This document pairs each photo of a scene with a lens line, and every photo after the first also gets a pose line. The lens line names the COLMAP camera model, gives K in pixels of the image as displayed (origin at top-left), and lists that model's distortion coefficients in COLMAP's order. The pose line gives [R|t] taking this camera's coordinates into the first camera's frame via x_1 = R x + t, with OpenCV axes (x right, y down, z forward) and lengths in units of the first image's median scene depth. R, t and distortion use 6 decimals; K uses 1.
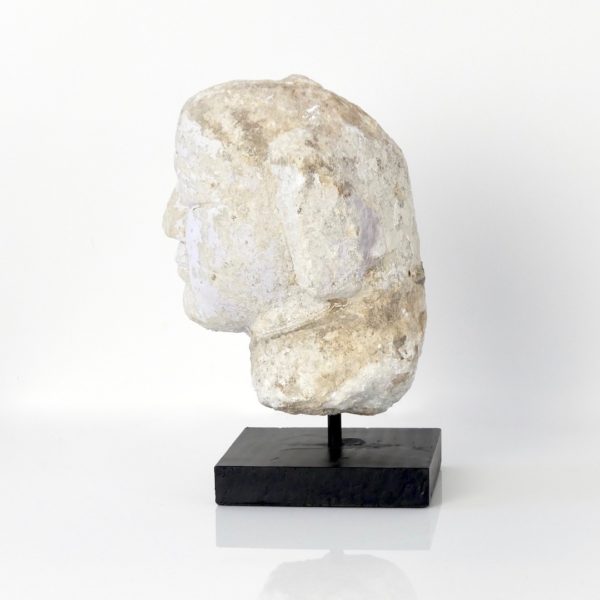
lens RADIAL K [[2202.9, 0, 300.3], [0, 2202.9, 299.8], [0, 0, 1]] dist [-0.028825, 0.000000]
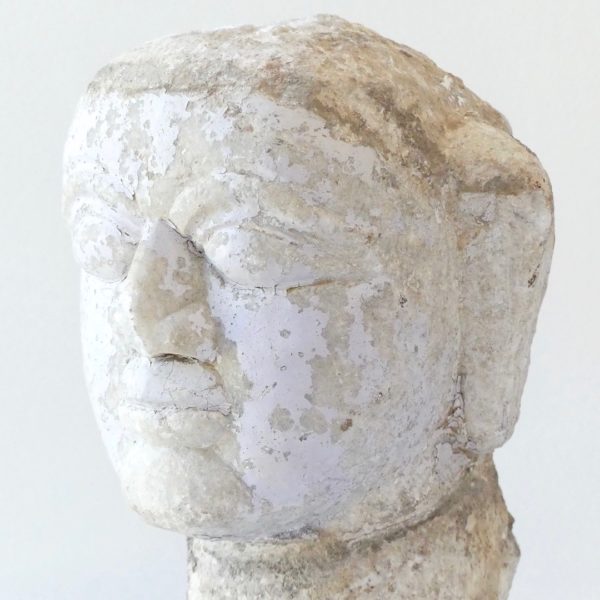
lens RADIAL K [[4400.4, 0, 298.9], [0, 4400.4, 300.4], [0, 0, 1]] dist [-0.301537, 0.000000]
pose [[0.557740, -0.044072, 0.828845, -0.861669], [0.072524, 0.997358, 0.004230, -0.043035], [-0.826841, 0.057752, 0.559462, 0.458083]]
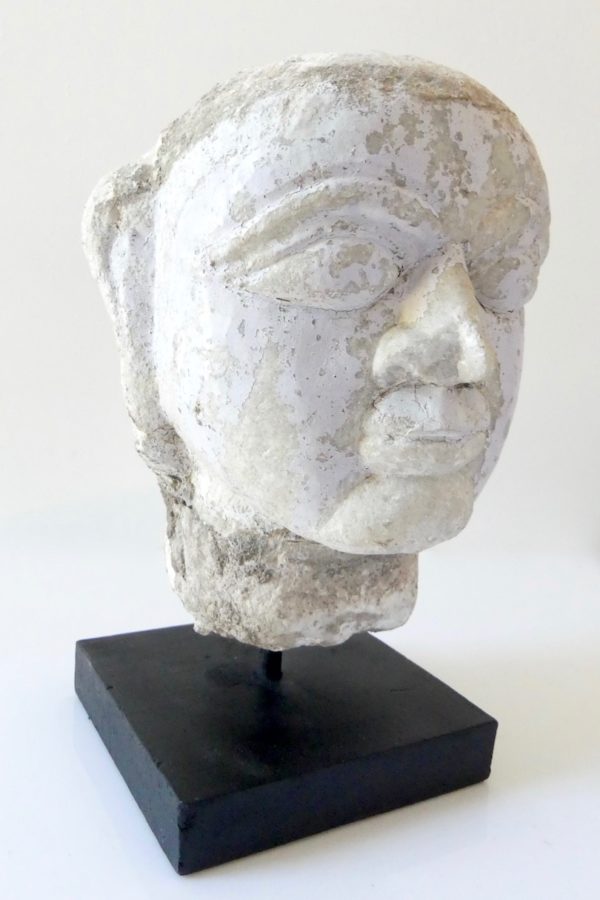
lens RADIAL K [[801.5, 0, 298.8], [0, 801.5, 413.8], [0, 0, 1]] dist [-0.031960, -0.019902]
pose [[-0.598200, -0.125921, 0.791392, -0.176057], [0.050329, 0.979723, 0.193930, -0.058113], [-0.799765, 0.155839, -0.579733, 1.171466]]
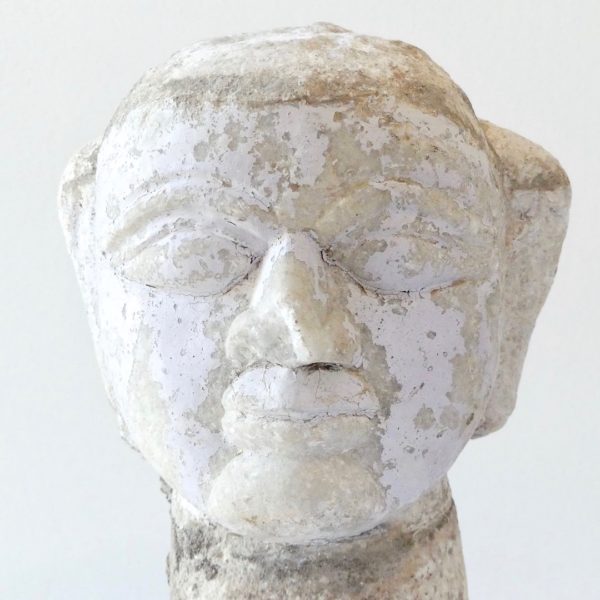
lens RADIAL K [[4302.0, 0, 300.4], [0, 4302.0, 300.3], [0, 0, 1]] dist [-0.341944, 0.000000]
pose [[-0.053792, -0.072174, 0.995940, -1.030790], [0.106279, 0.991305, 0.077579, -0.119387], [-0.992880, 0.110021, -0.045653, 1.084544]]
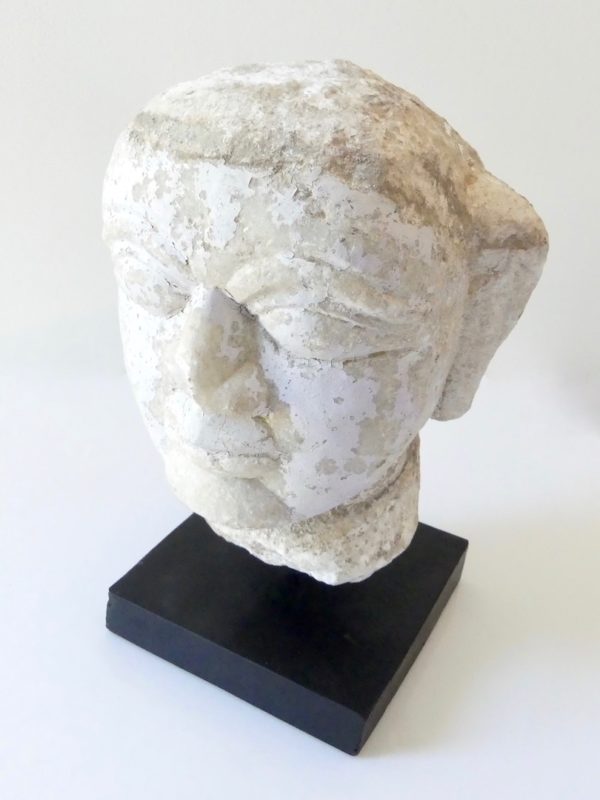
lens RADIAL K [[858.5, 0, 287.0], [0, 858.5, 334.9], [0, 0, 1]] dist [-0.030353, 0.000000]
pose [[0.360630, -0.356589, 0.861853, -0.223249], [0.028413, 0.927803, 0.371987, -0.121835], [-0.932276, -0.109662, 0.344725, 0.953736]]
